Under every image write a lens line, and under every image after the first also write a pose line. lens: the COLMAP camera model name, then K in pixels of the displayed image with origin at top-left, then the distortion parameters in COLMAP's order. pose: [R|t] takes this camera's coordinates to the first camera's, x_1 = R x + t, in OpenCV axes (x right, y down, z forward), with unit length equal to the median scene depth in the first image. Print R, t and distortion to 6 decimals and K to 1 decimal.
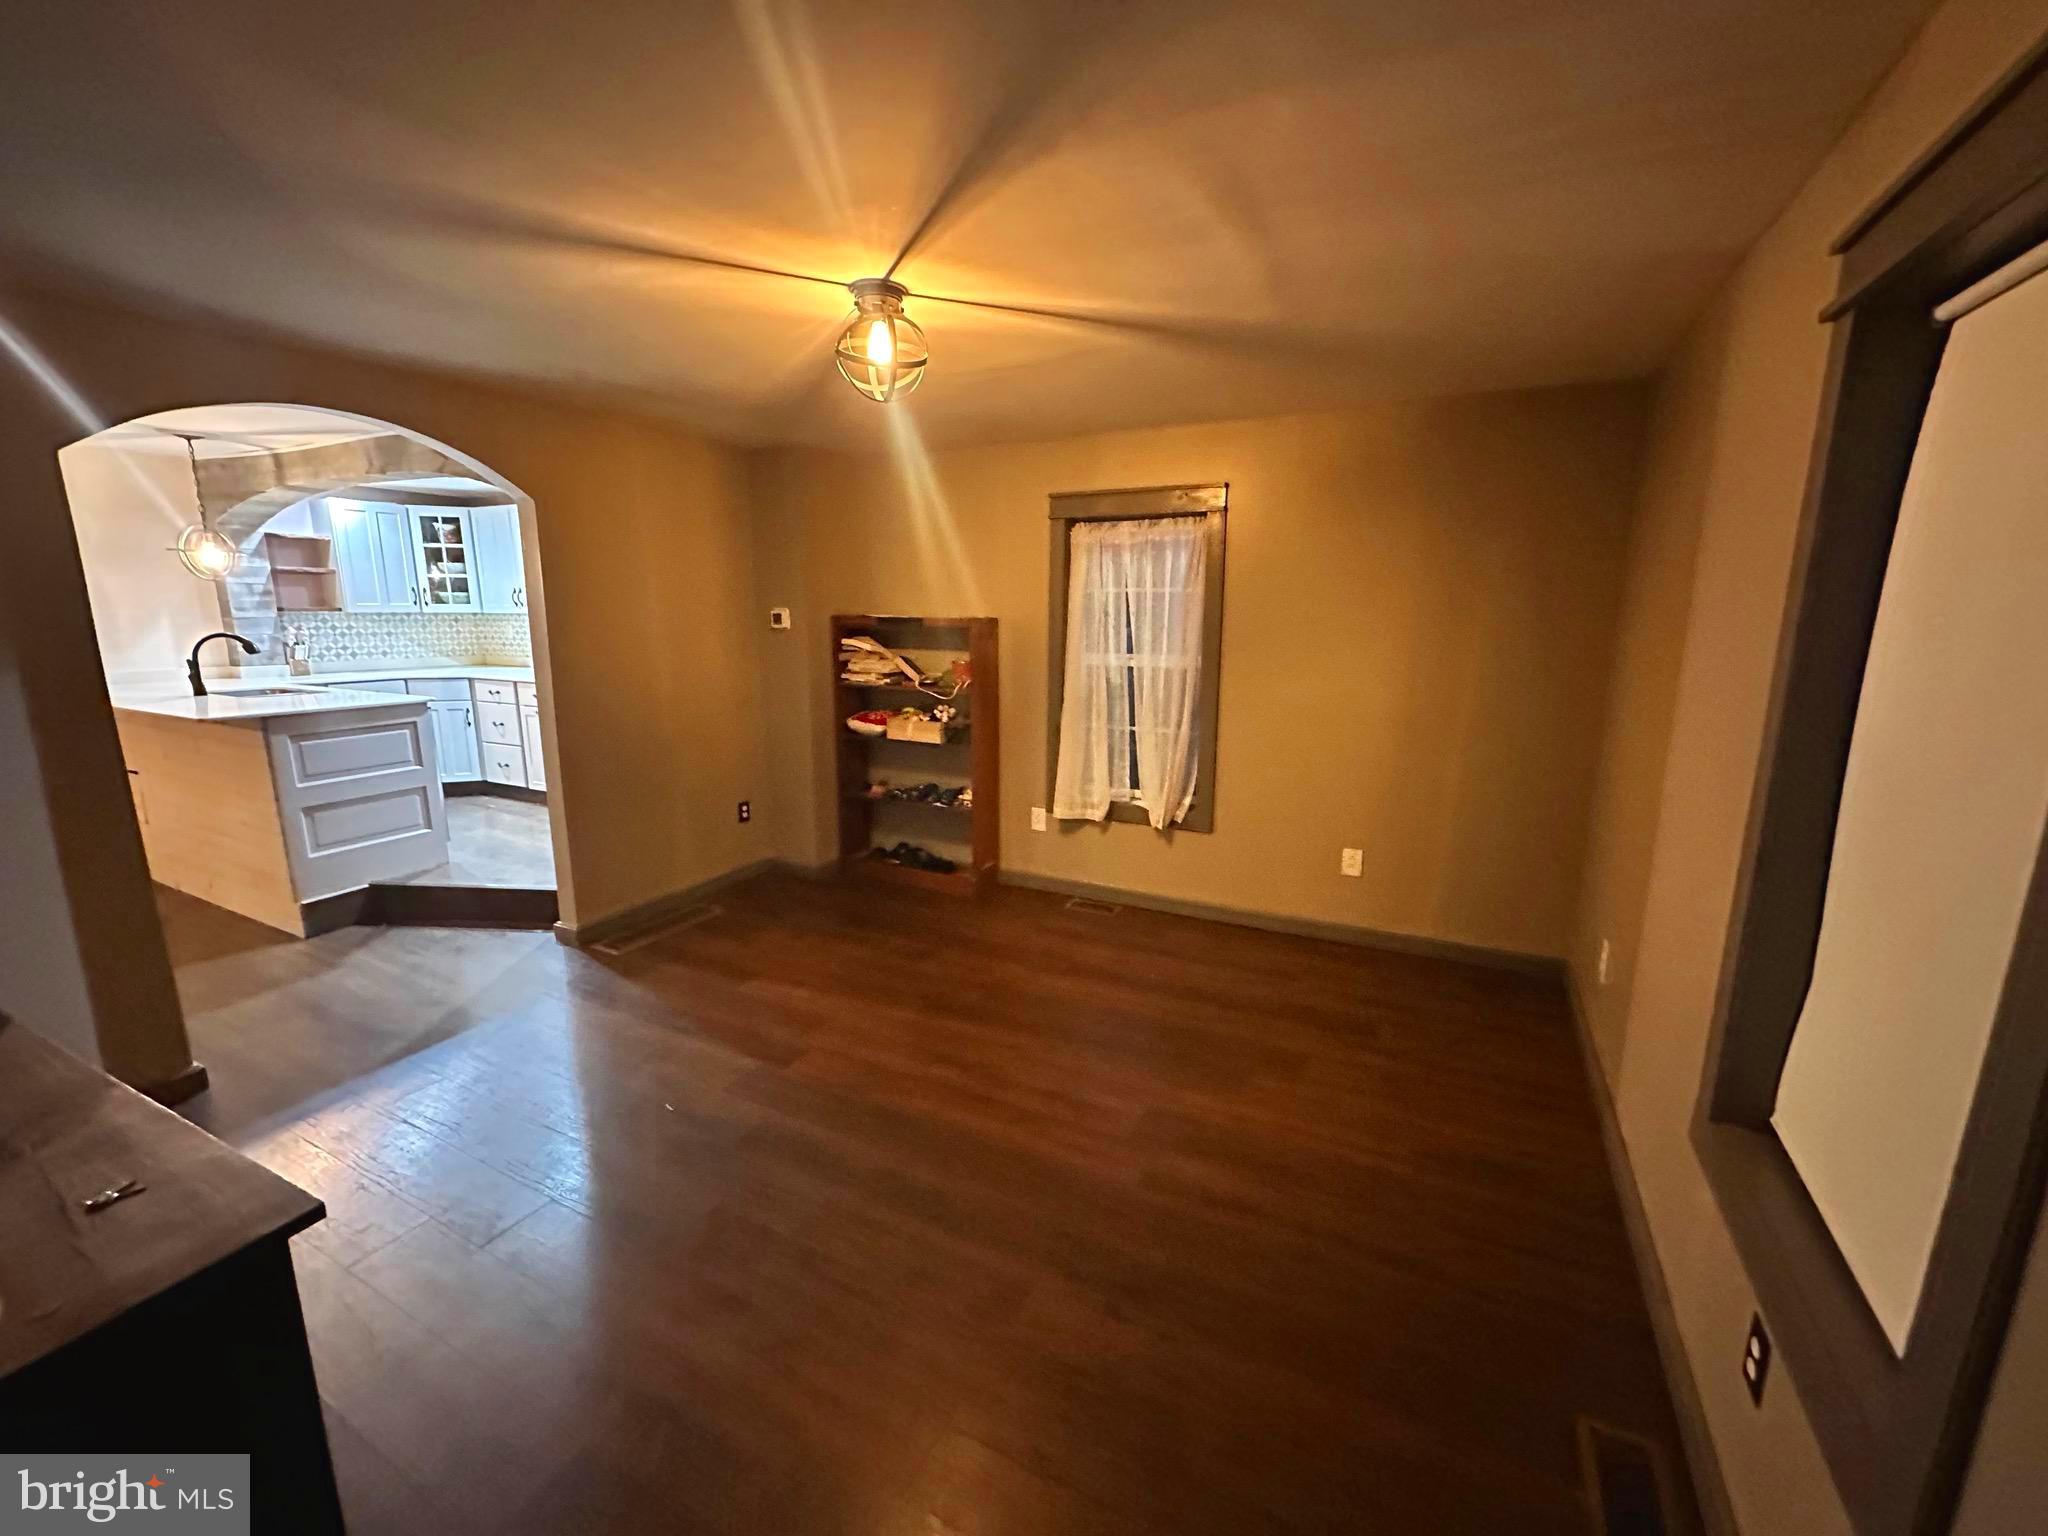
lens RADIAL K [[815.1, 0, 1027.2], [0, 815.1, 767.4], [0, 0, 1]] dist [-0.003926, 0.000535]
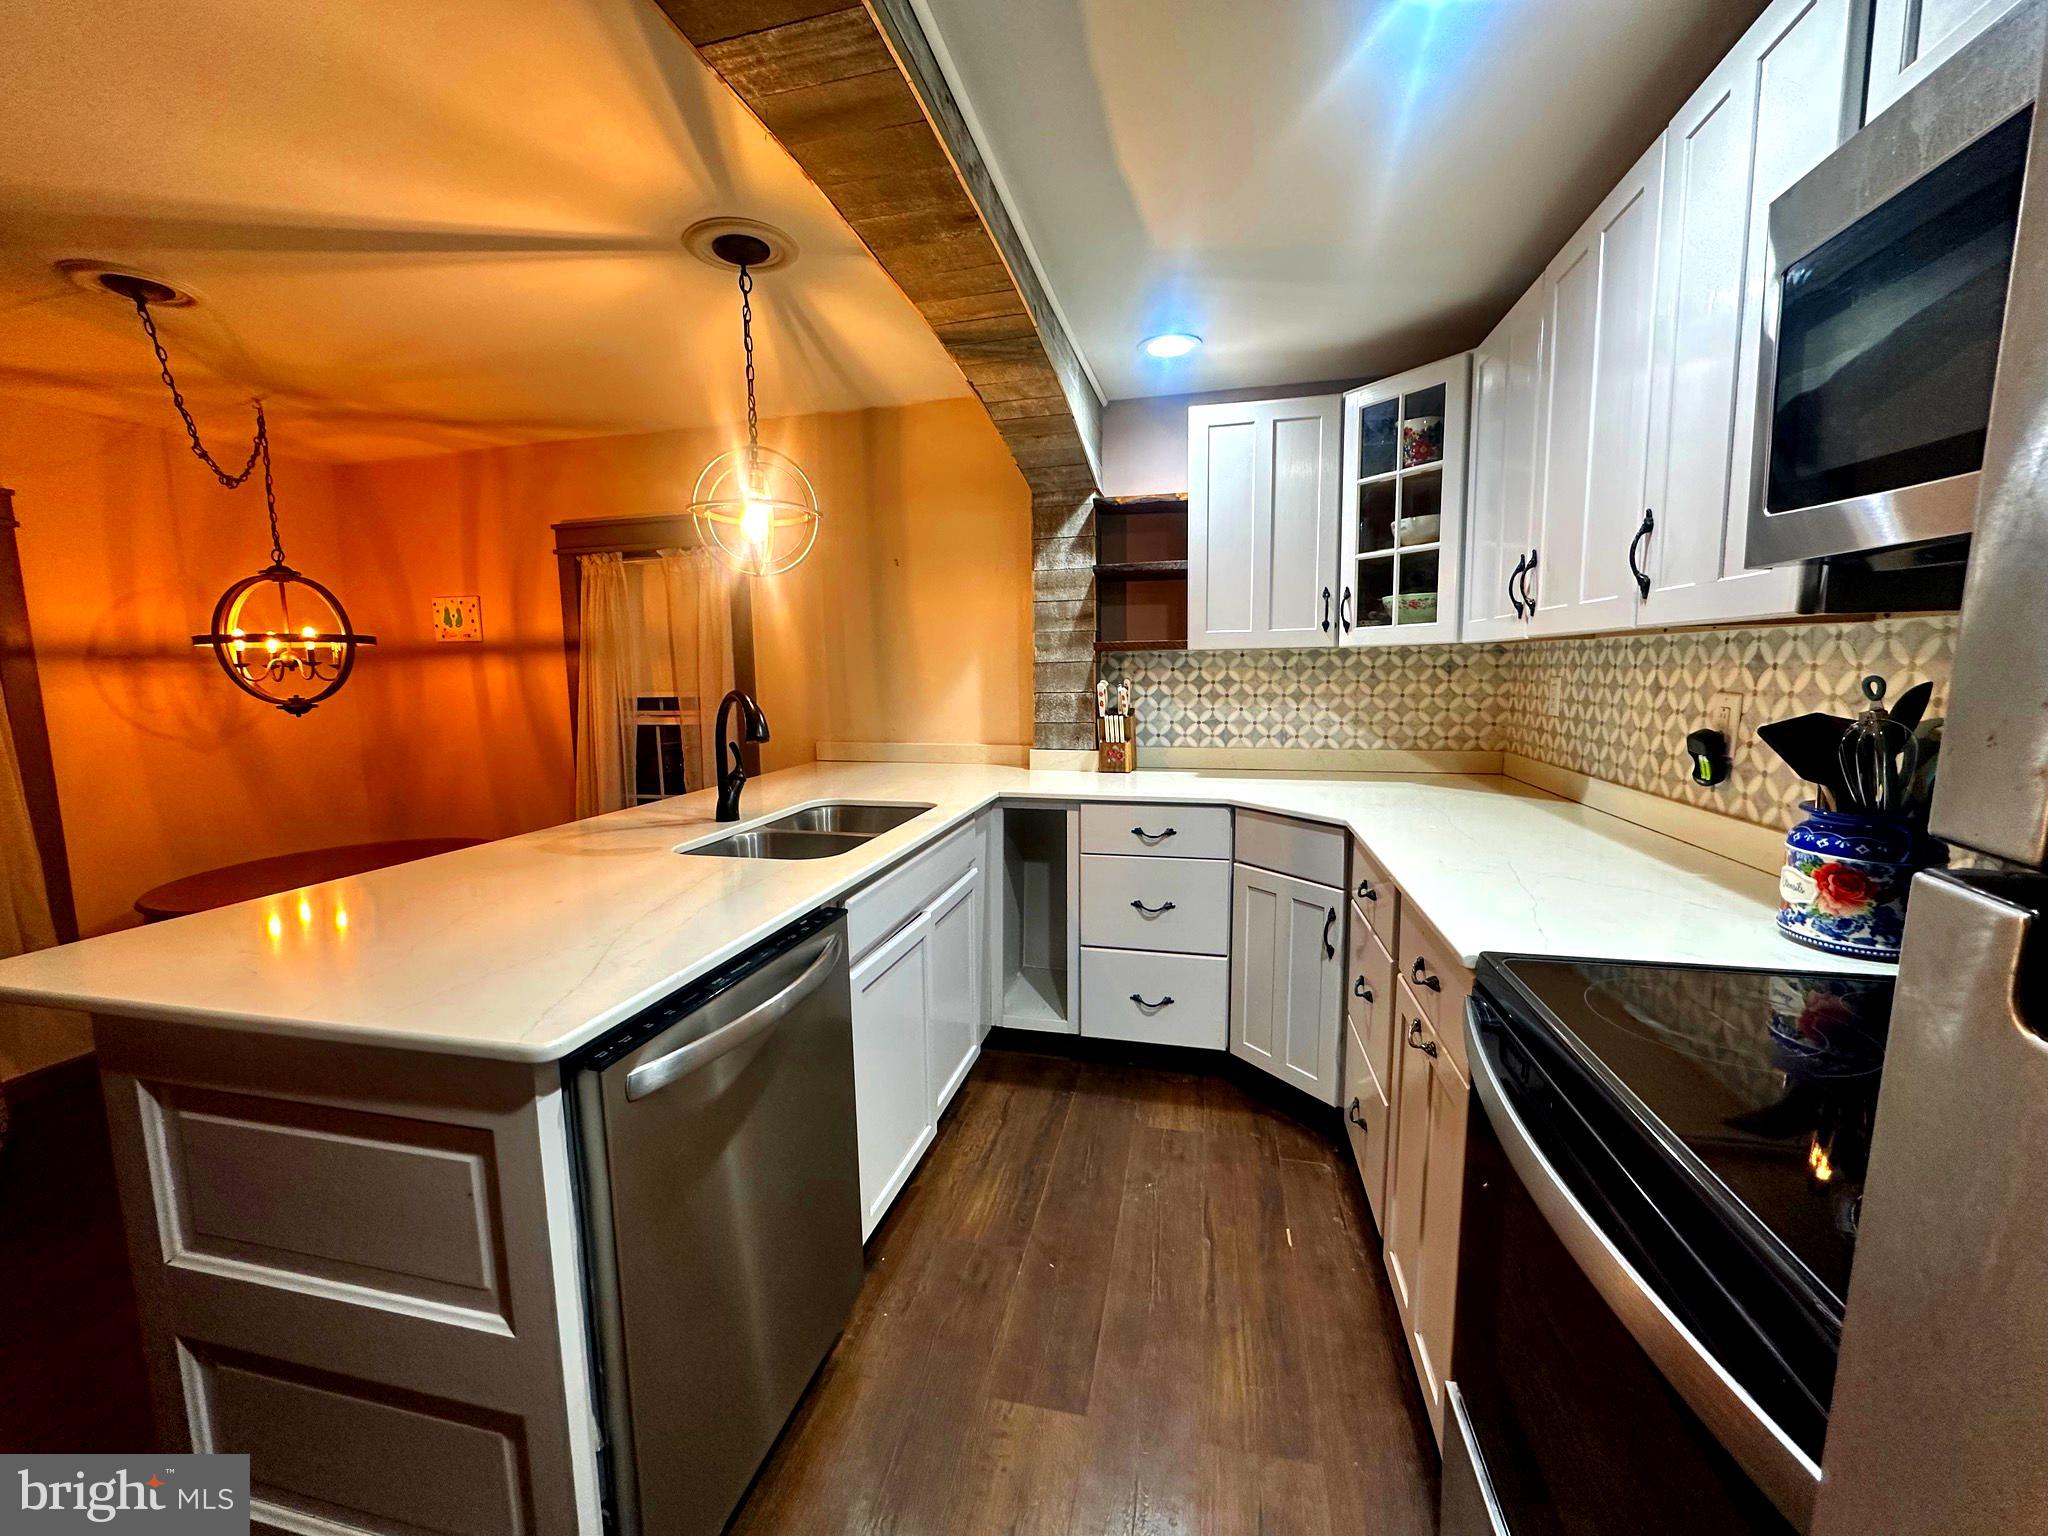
lens RADIAL K [[814.3, 0, 1024.0], [0, 814.3, 768.0], [0, 0, 1]] dist [0.000635, 0.000310]
pose [[0.242230, 0.109971, -0.963966, -0.388280], [-0.173827, 0.982398, 0.068394, -0.136027], [0.954520, 0.150996, 0.257082, 0.780035]]
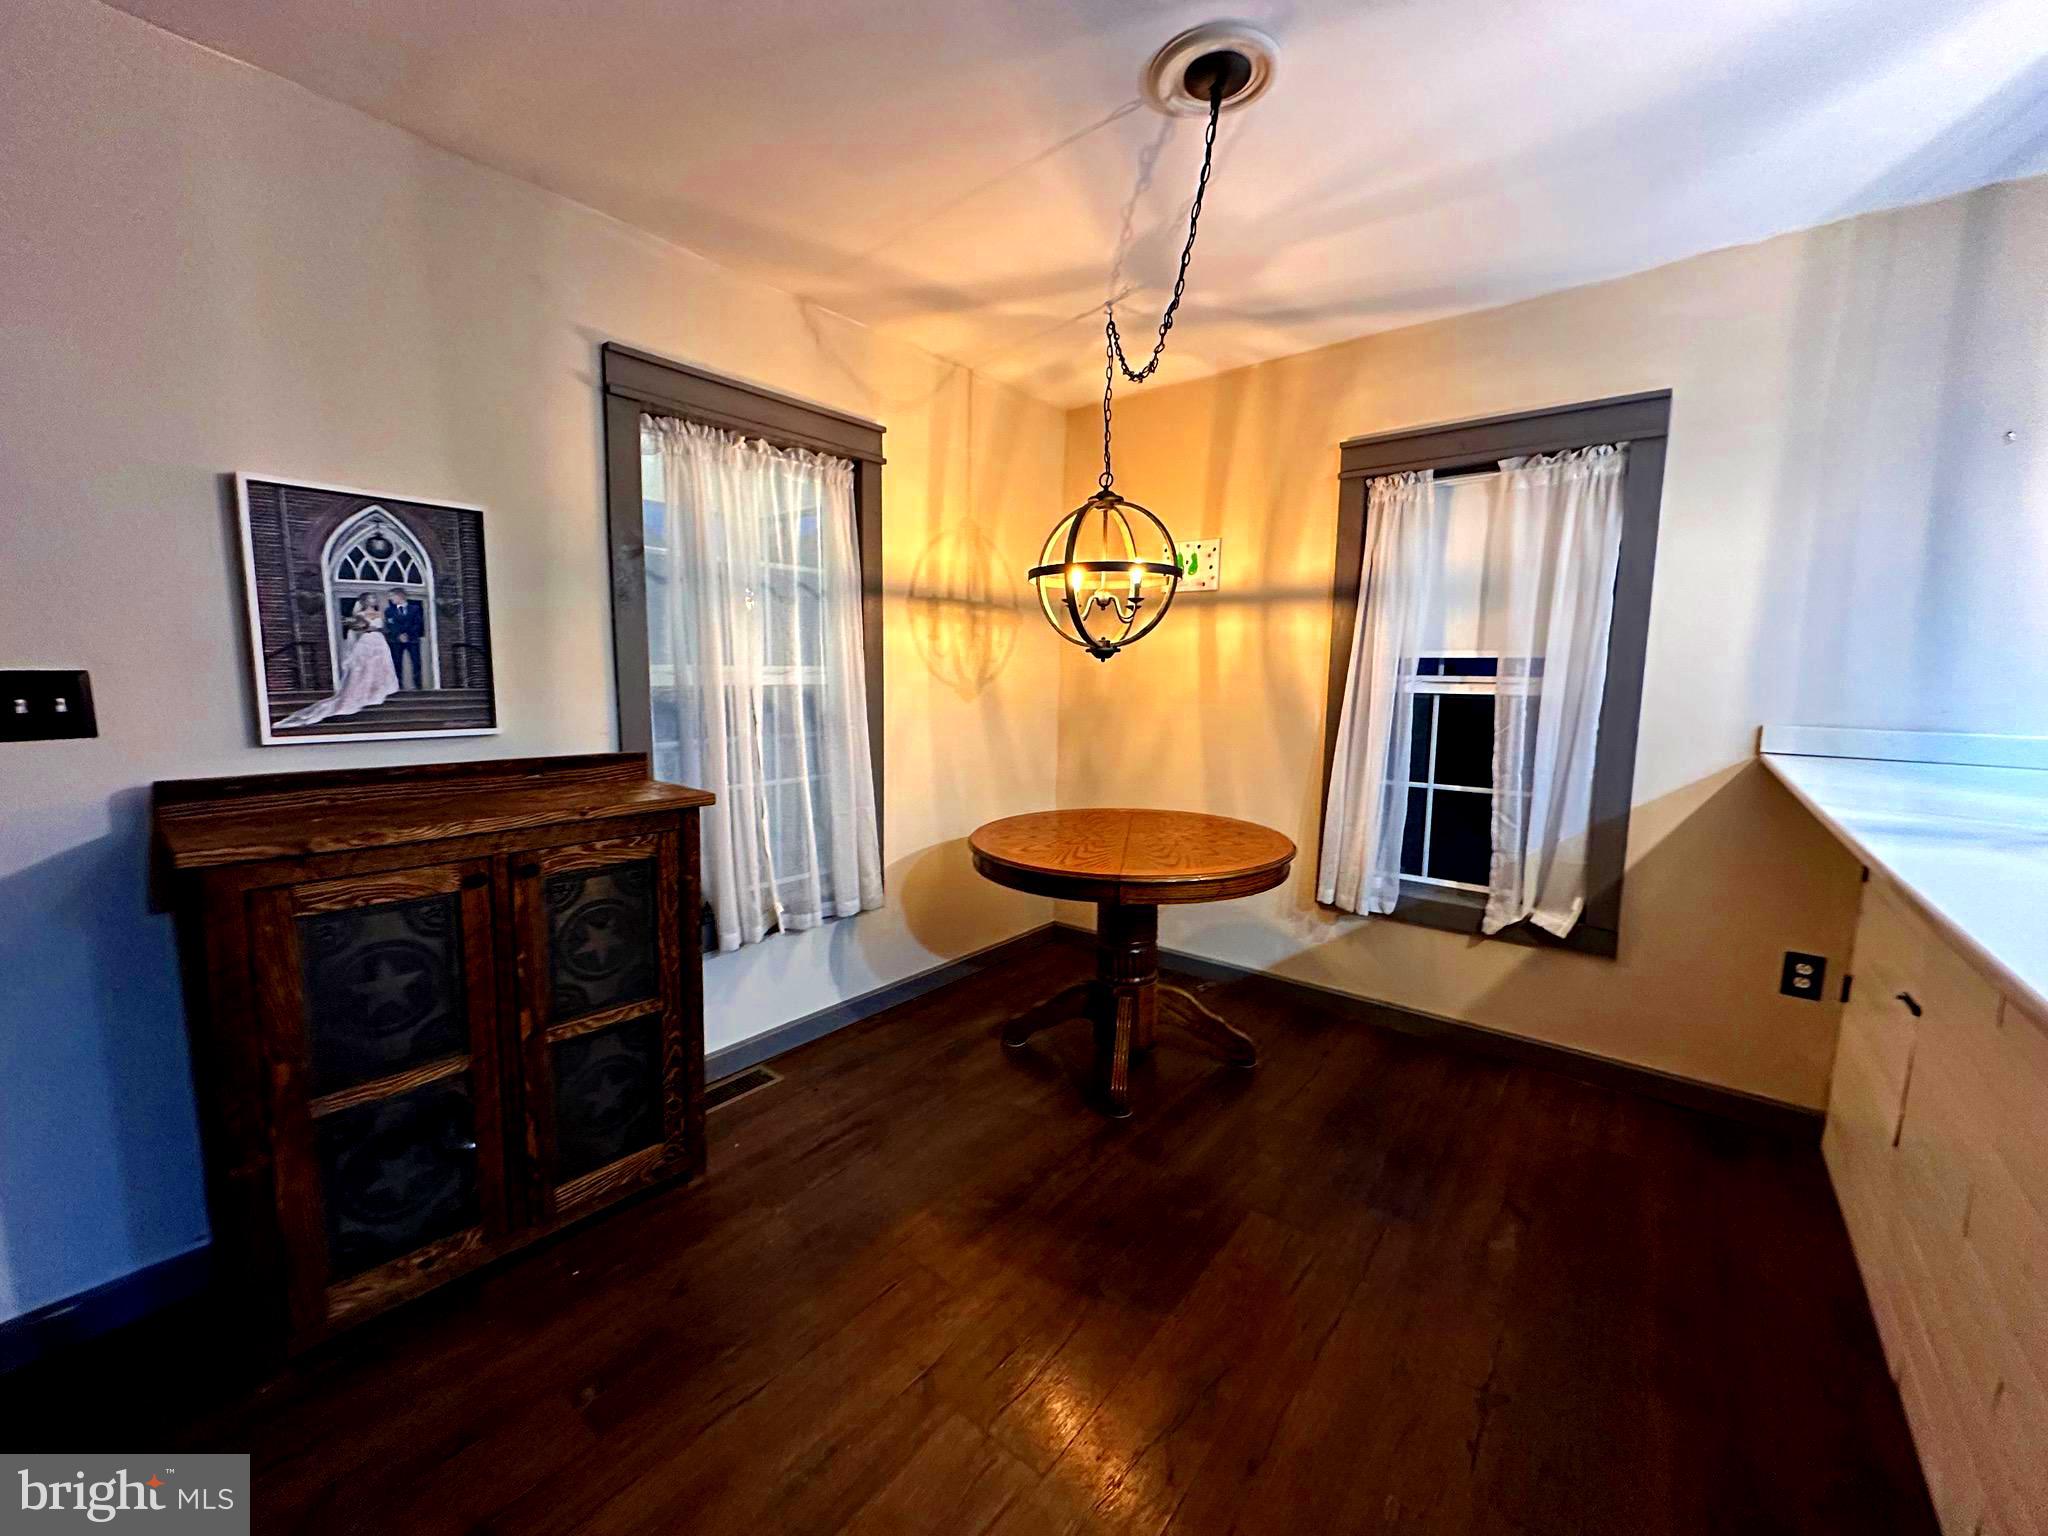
lens RADIAL K [[814.3, 0, 1024.0], [0, 814.3, 768.0], [0, 0, 1]] dist [0.000635, 0.000310]
pose [[-0.195537, 0.108805, -0.974642, -0.534770], [-0.208379, 0.966523, 0.149705, -0.053913], [0.958302, 0.232368, -0.166318, 0.517215]]
